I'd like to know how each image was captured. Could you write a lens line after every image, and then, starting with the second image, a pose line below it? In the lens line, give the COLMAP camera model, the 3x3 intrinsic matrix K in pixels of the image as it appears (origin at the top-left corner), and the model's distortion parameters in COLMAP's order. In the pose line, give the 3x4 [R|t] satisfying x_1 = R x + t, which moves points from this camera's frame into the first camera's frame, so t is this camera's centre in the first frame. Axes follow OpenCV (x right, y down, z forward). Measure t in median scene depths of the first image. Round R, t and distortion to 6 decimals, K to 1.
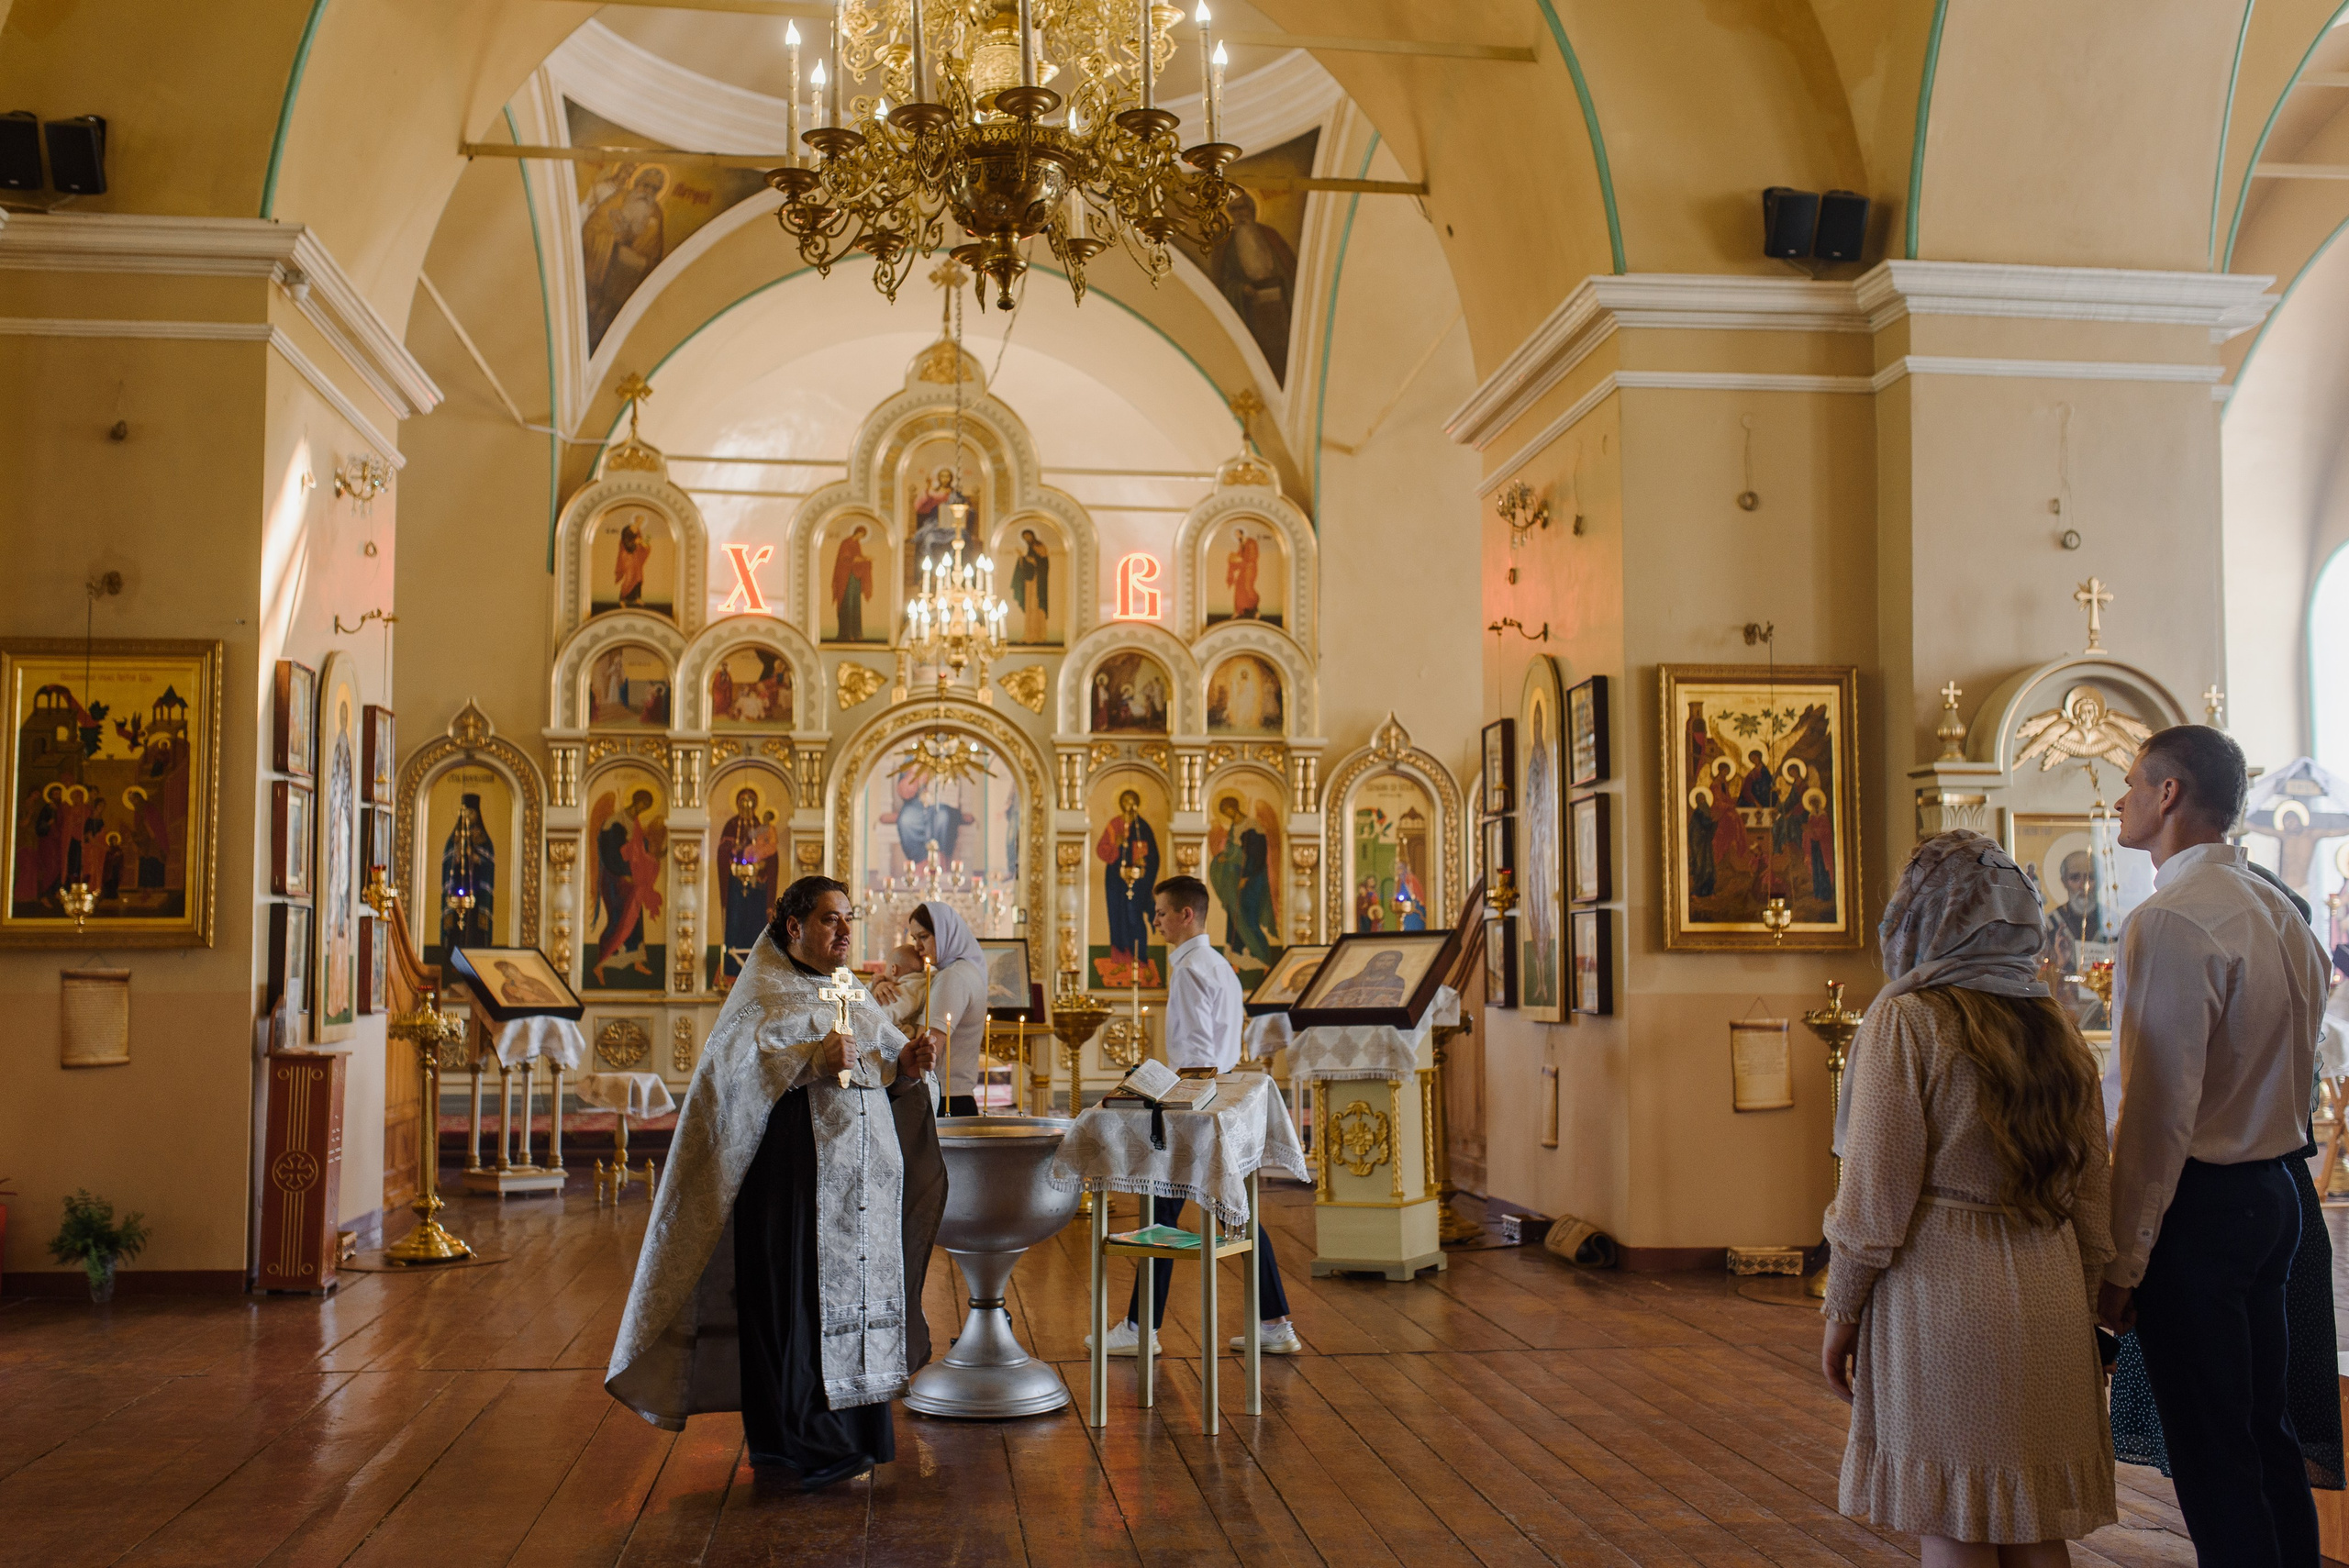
lens RADIAL K [[2355.0, 0, 1174.5], [0, 2355.0, 784.0], [0, 0, 1]] dist [-0.009471, -0.008004]
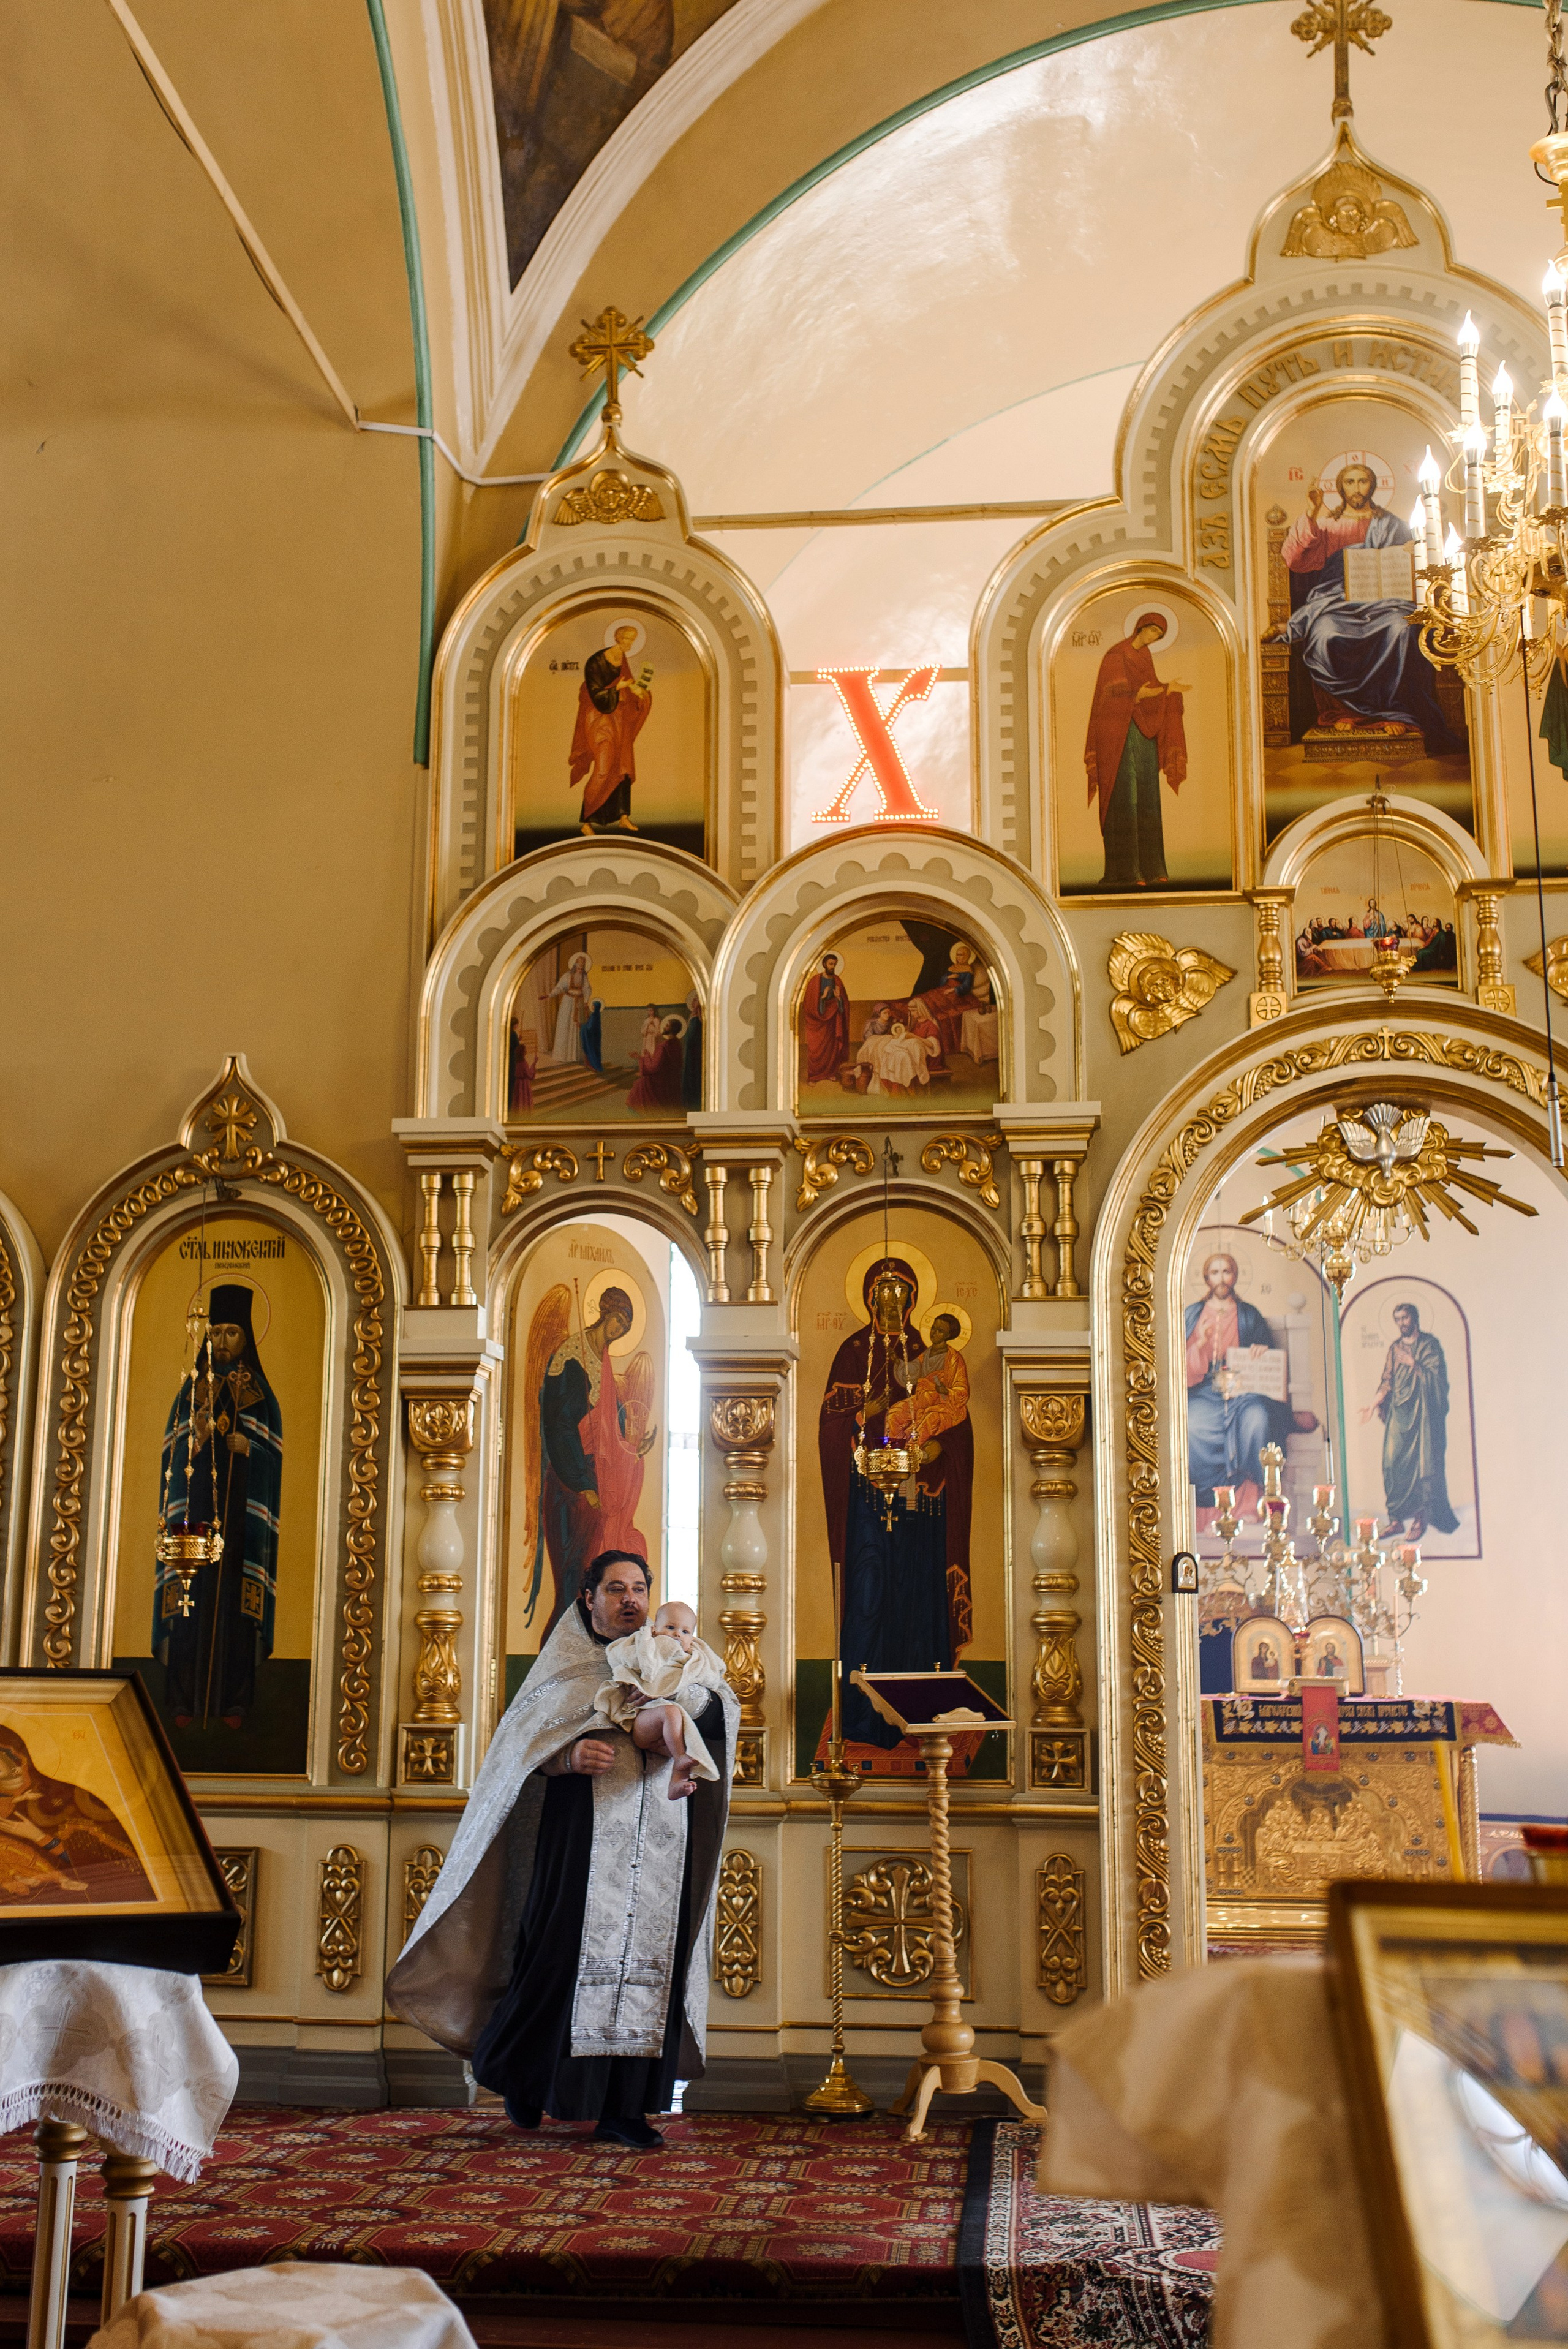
lens RADIAL K [[2355.1, 0, 753.4], [0, 2355.1, 1181.8], [0, 0, 1]] dist [-0.009471, -0.008004]
pose [[0.970456, -0.044979, -0.237047, -0.109541], [0.013290, 0.990943, -0.133621, 0.041942], [0.240911, 0.126523, 0.962265, 0.612896]]
